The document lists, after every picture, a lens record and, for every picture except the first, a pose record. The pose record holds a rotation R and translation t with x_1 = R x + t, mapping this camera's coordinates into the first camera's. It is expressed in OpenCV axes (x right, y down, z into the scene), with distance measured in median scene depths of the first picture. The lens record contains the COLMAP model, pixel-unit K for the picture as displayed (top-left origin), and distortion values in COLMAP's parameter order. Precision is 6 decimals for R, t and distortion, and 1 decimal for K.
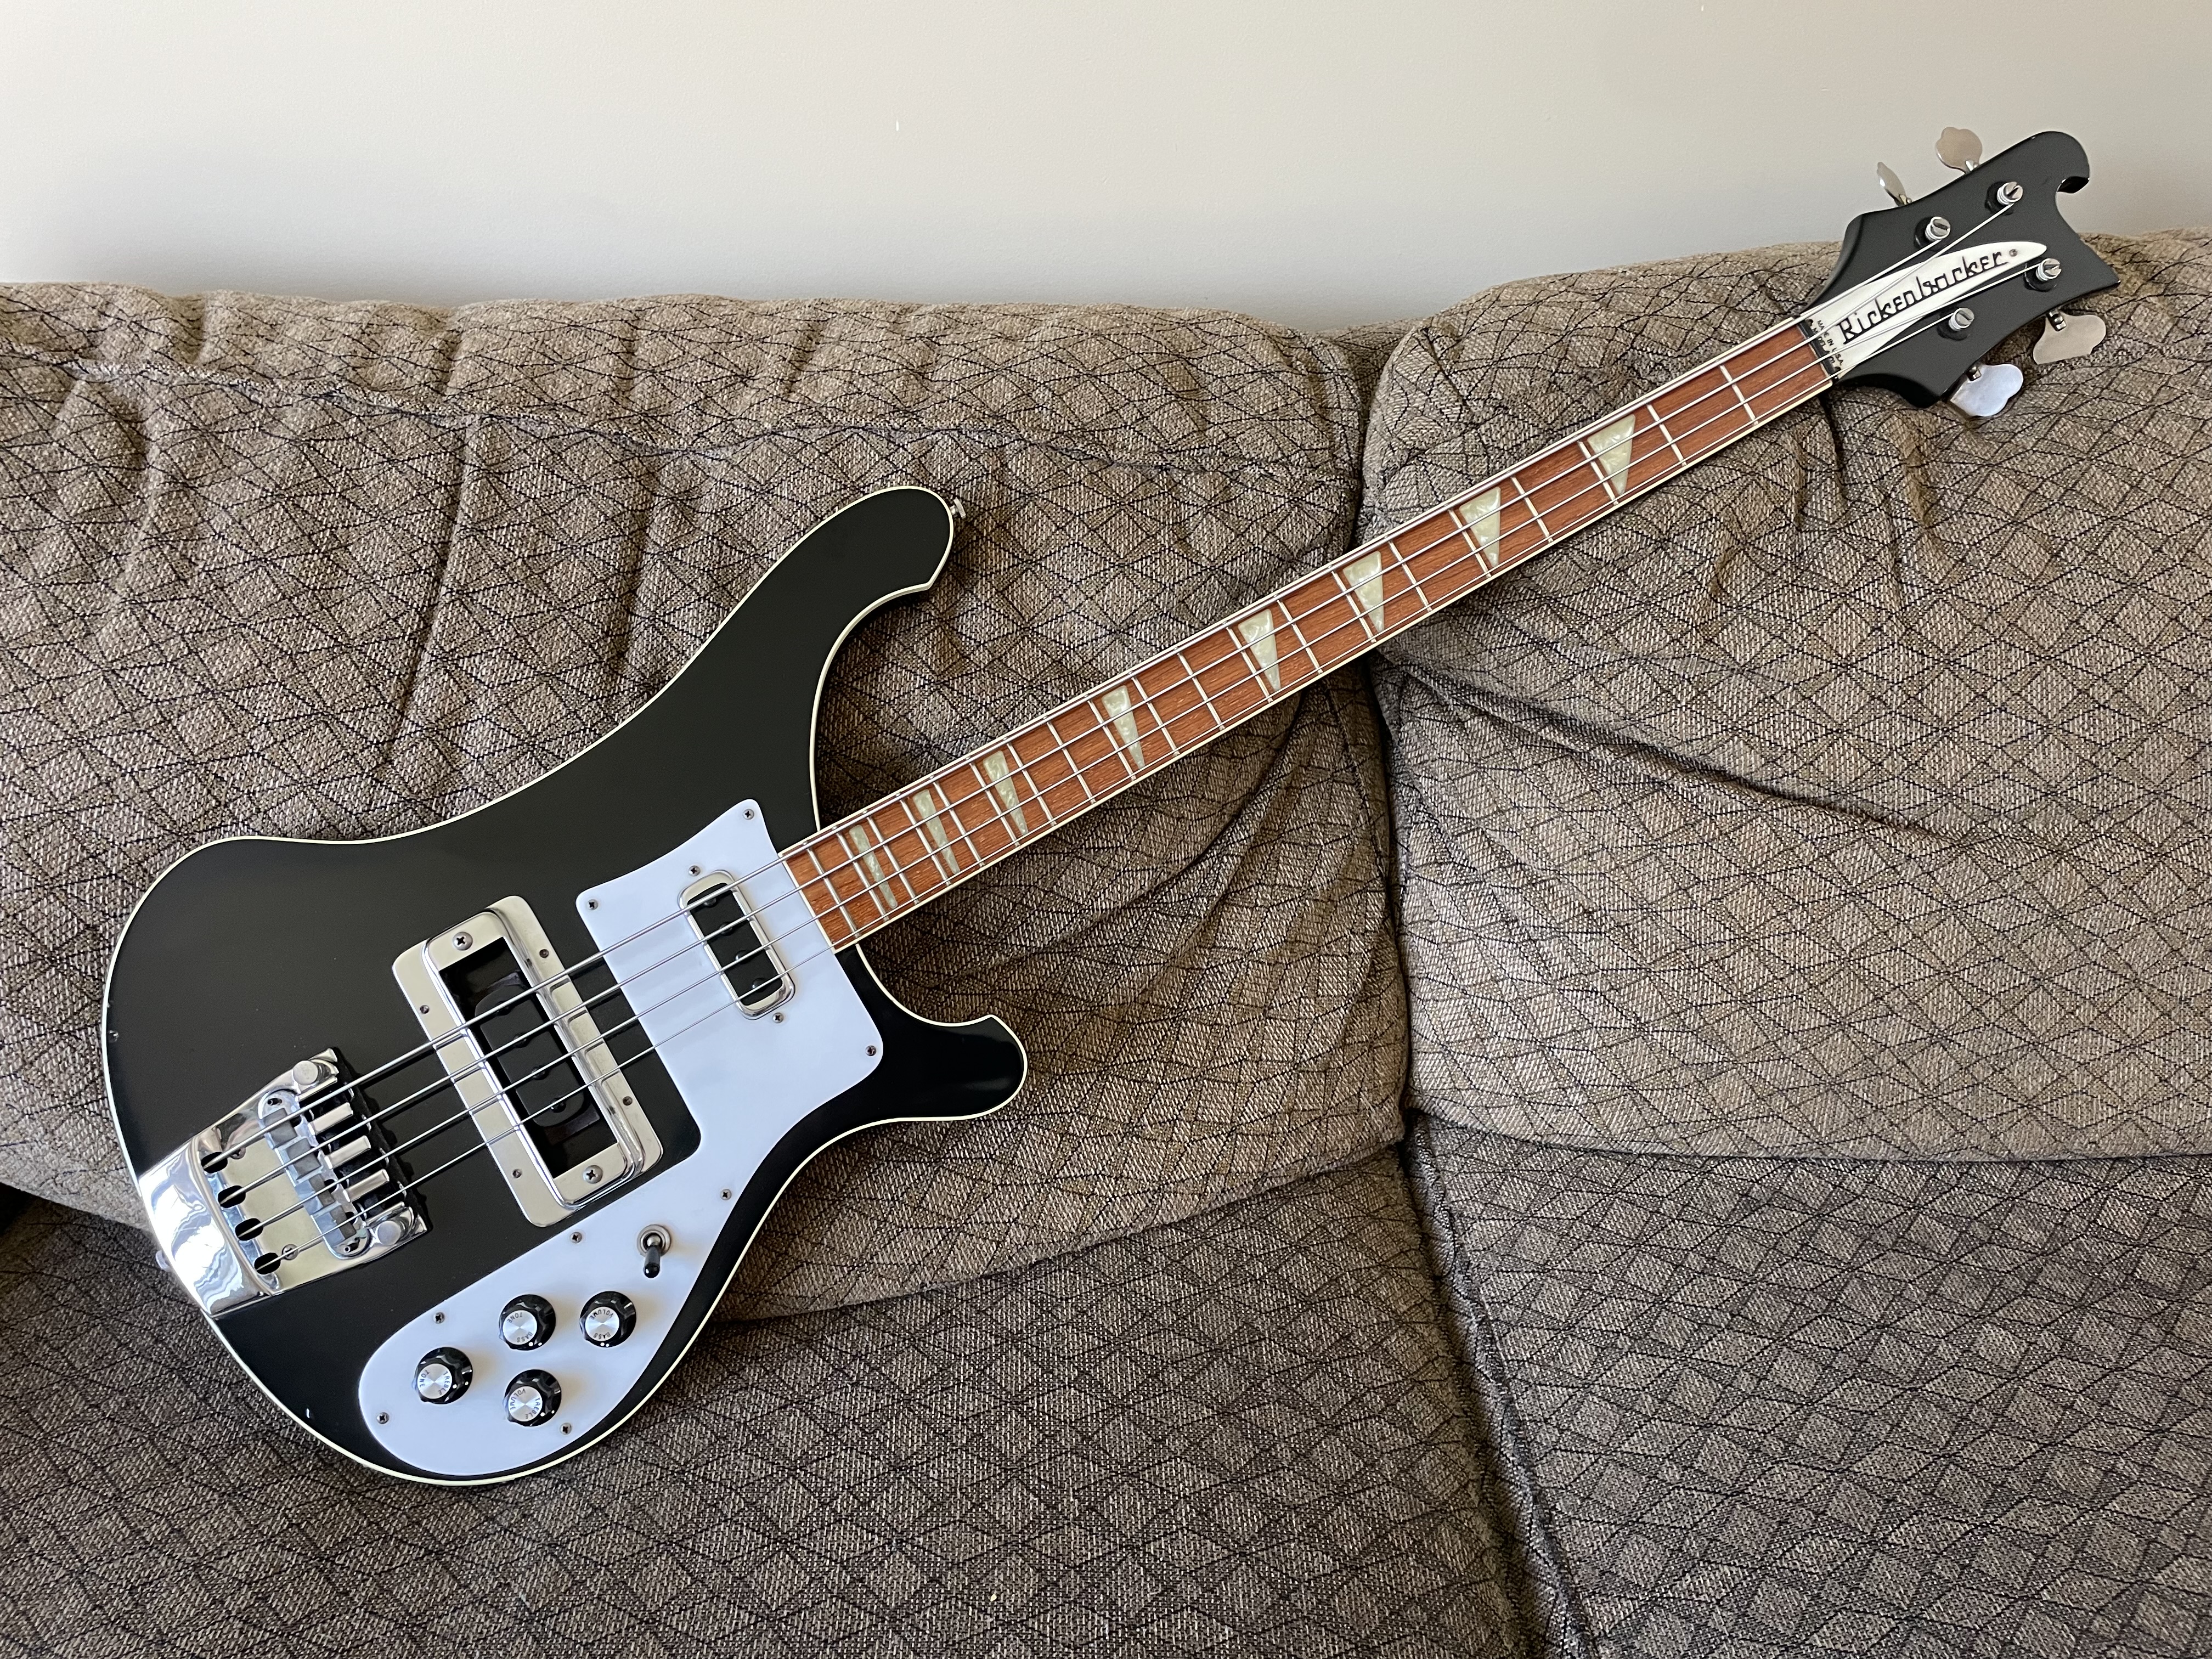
lens RADIAL K [[1694.4, 0, 1106.0], [0, 1694.4, 829.5], [0, 0, 1]] dist [0.080212, -0.119293]
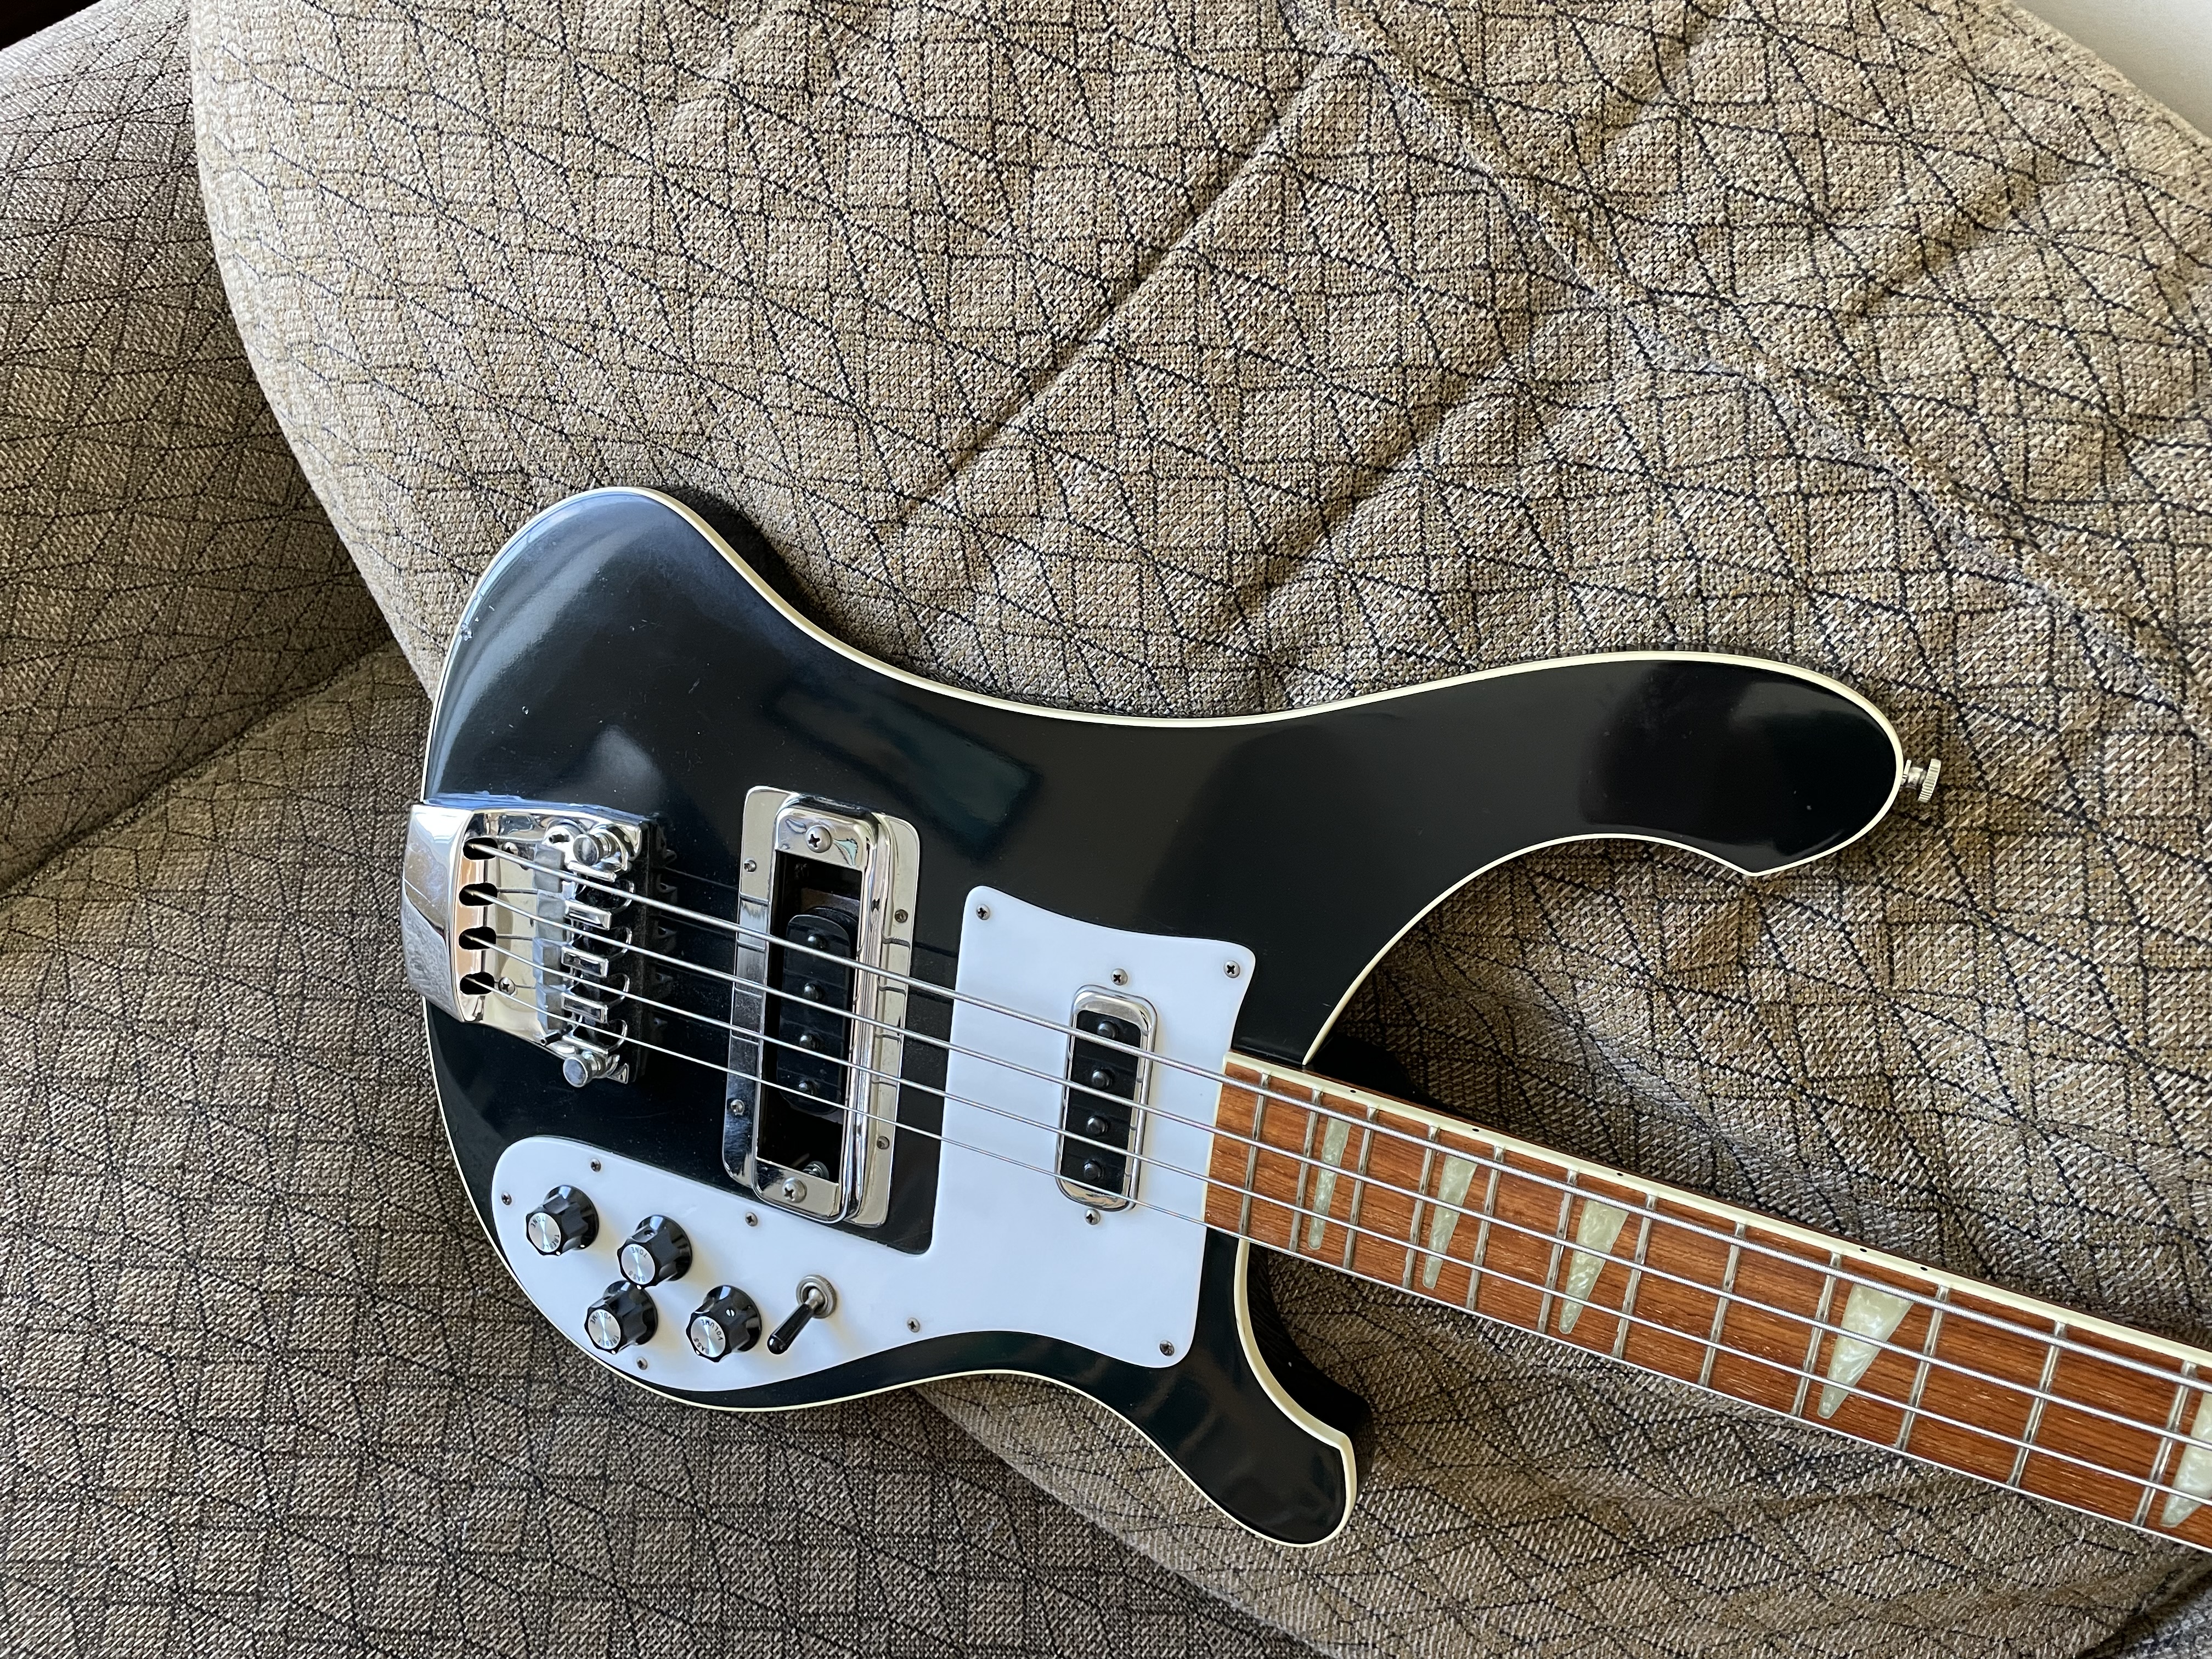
lens RADIAL K [[1696.8, 0, 1095.1], [0, 1696.8, 817.8], [0, 0, 1]] dist [0.077391, -0.117918]
pose [[0.683683, 0.675651, -0.275814, -0.114451], [-0.483063, 0.702276, 0.522932, -0.346677], [0.547017, -0.224284, 0.806517, 0.500974]]
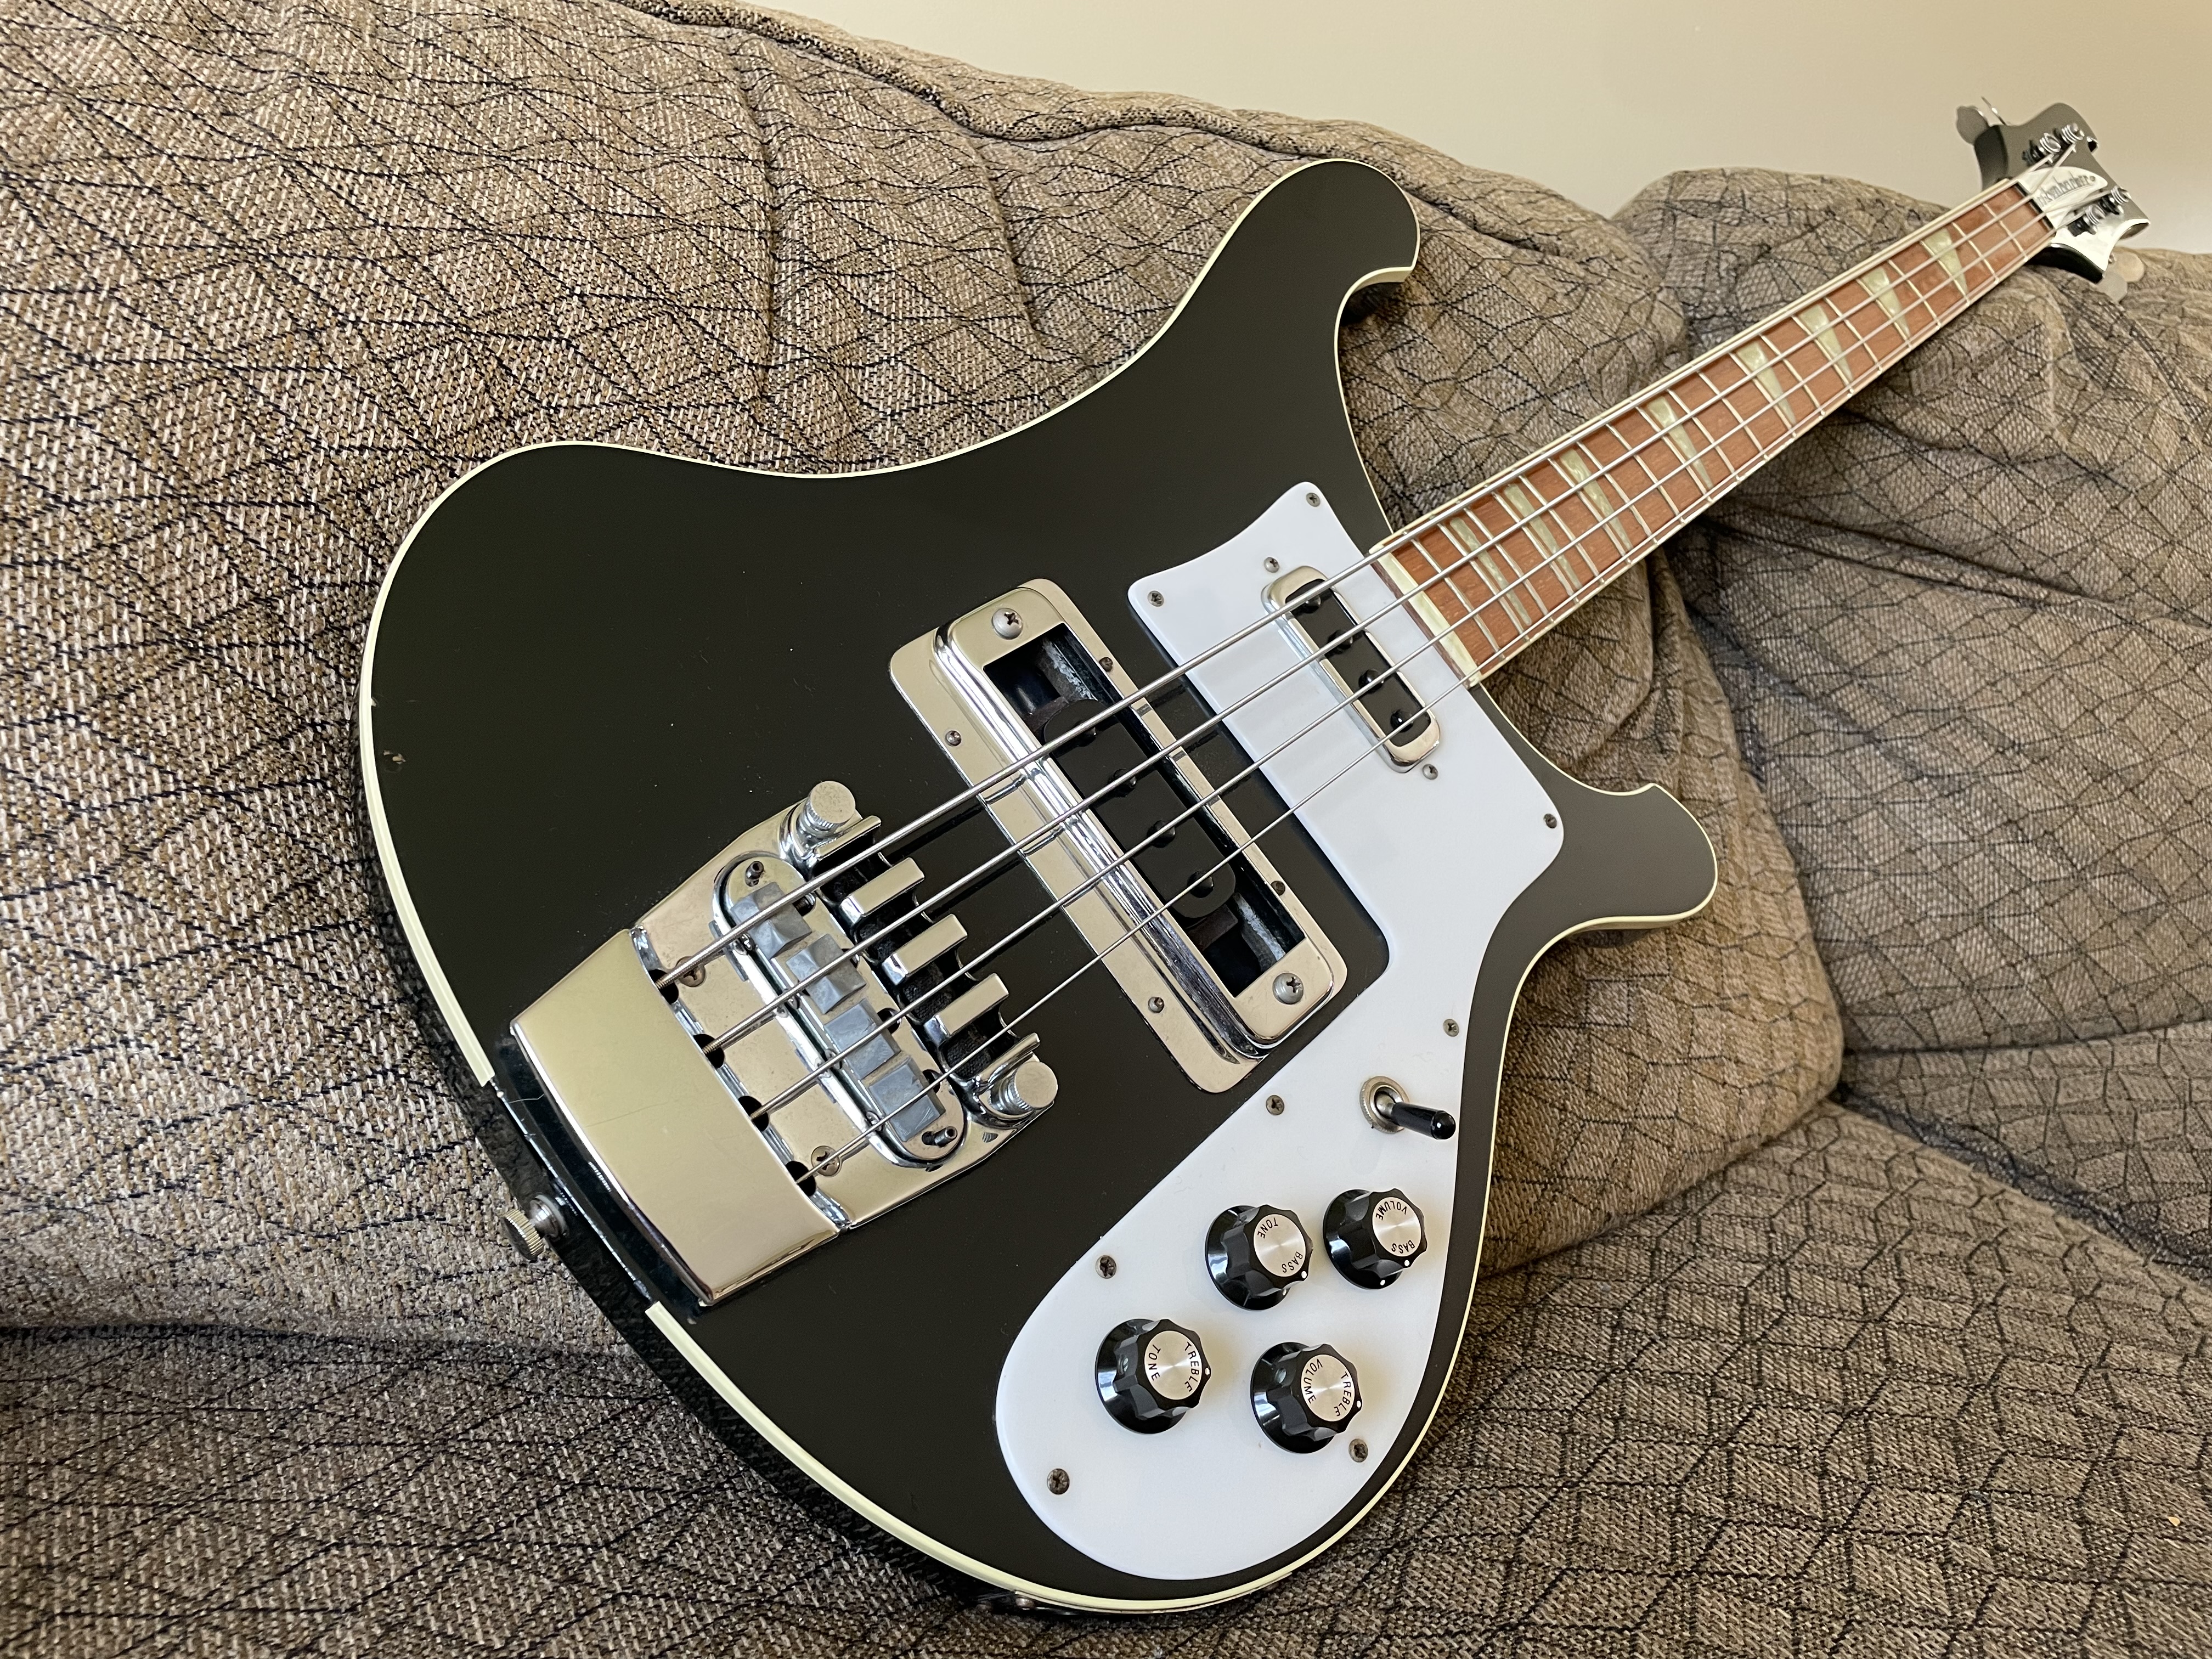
lens RADIAL K [[1696.8, 0, 1095.1], [0, 1696.8, 817.8], [0, 0, 1]] dist [0.077391, -0.117918]
pose [[0.900037, -0.017480, 0.435464, -0.591886], [0.150625, 0.950097, -0.273180, 0.285940], [-0.408957, 0.311464, 0.857755, 0.501894]]
